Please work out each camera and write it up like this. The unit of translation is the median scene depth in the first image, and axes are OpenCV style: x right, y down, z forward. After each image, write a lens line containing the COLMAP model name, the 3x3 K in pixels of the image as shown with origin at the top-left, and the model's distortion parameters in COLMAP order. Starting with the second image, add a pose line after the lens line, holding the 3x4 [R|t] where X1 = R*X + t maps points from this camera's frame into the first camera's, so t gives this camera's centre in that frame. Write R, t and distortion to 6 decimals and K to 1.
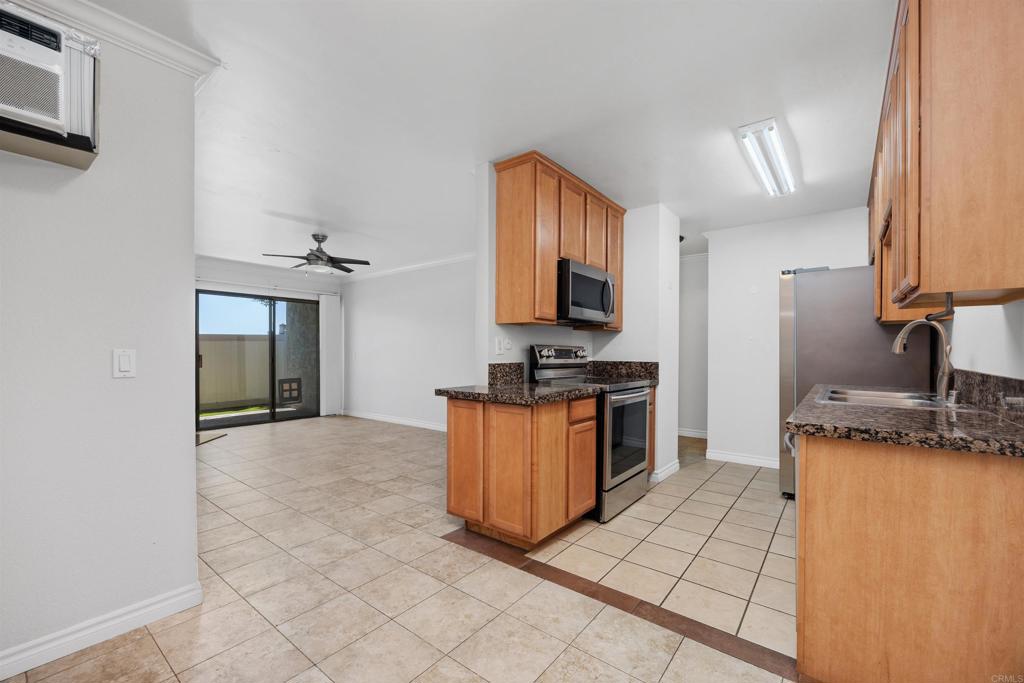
lens RADIAL K [[407.8, 0, 517.4], [0, 407.8, 353.3], [0, 0, 1]] dist [-0.001506, -0.000084]
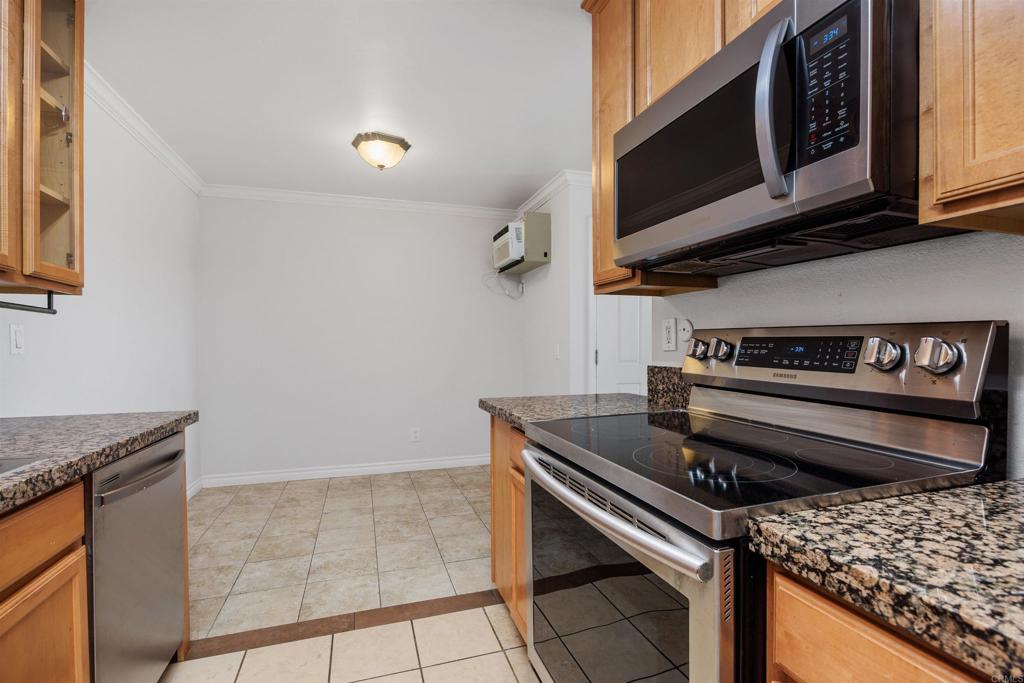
lens RADIAL K [[471.0, 0, 506.6], [0, 471.0, 344.3], [0, 0, 1]] dist [0.004881, -0.000199]
pose [[-0.566021, -0.003184, -0.824384, 0.535092], [-0.002166, 0.999995, -0.002375, -0.003805], [0.824388, 0.000441, -0.566025, 1.029685]]
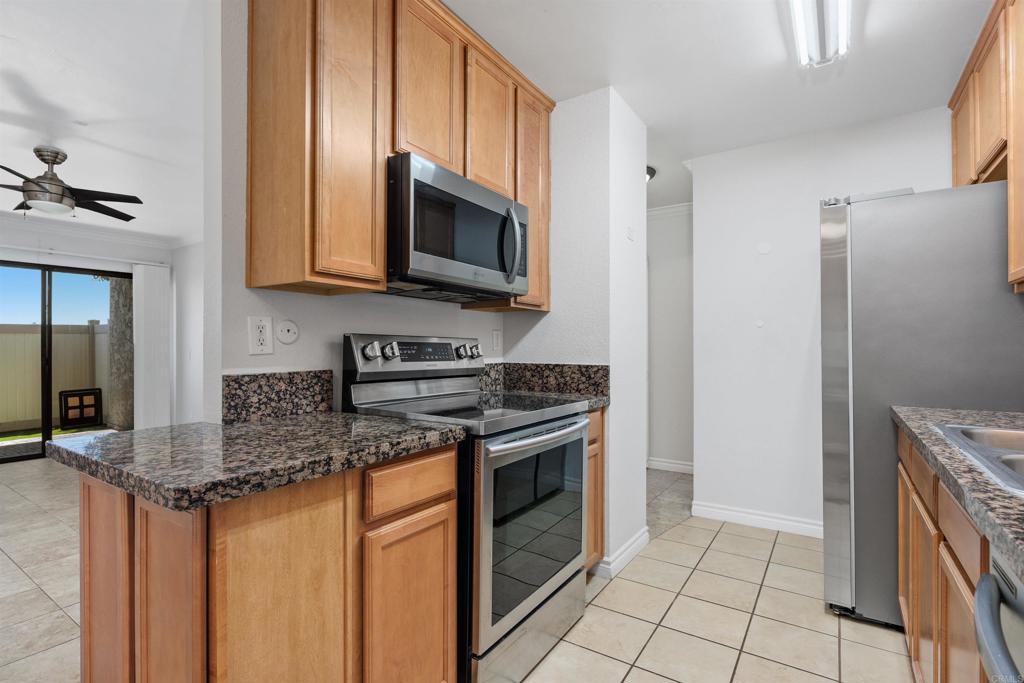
lens RADIAL K [[471.0, 0, 506.6], [0, 471.0, 344.3], [0, 0, 1]] dist [0.004881, -0.000199]
pose [[0.997961, -0.003832, 0.063708, 0.176919], [0.004478, 0.999940, -0.010004, -0.001828], [-0.063666, 0.010268, 0.997918, 0.386940]]
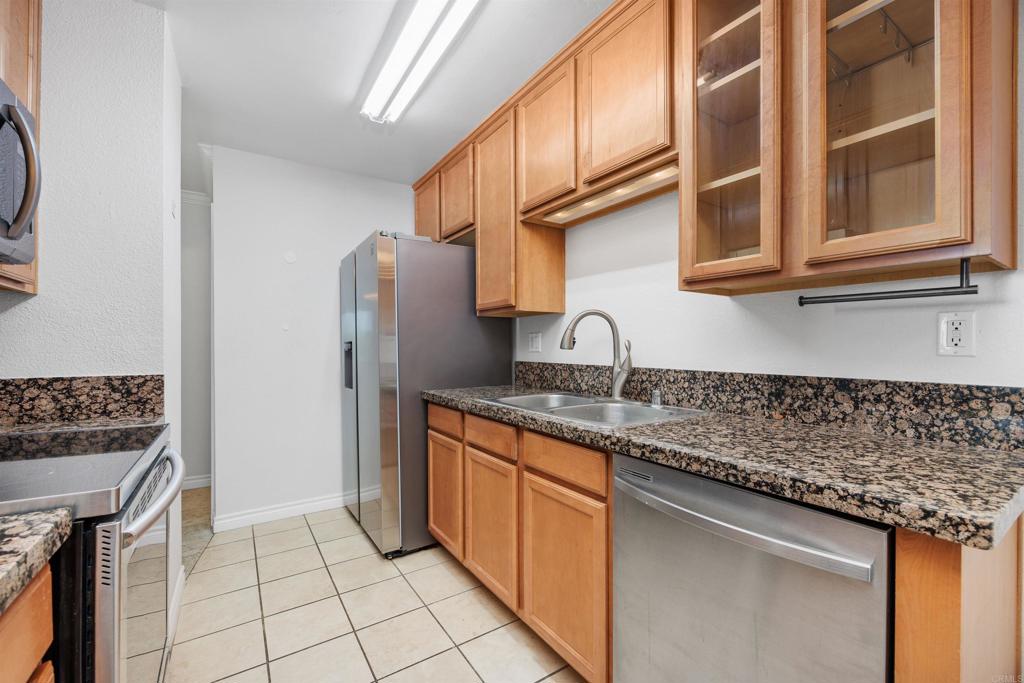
lens RADIAL K [[426.7, 0, 497.8], [0, 426.7, 343.1], [0, 0, 1]] dist [-0.001145, -0.000153]
pose [[0.341119, -0.000226, 0.940020, 0.046911], [0.008901, 0.999956, -0.002990, -0.007438], [-0.939978, 0.009387, 0.341106, 0.560164]]
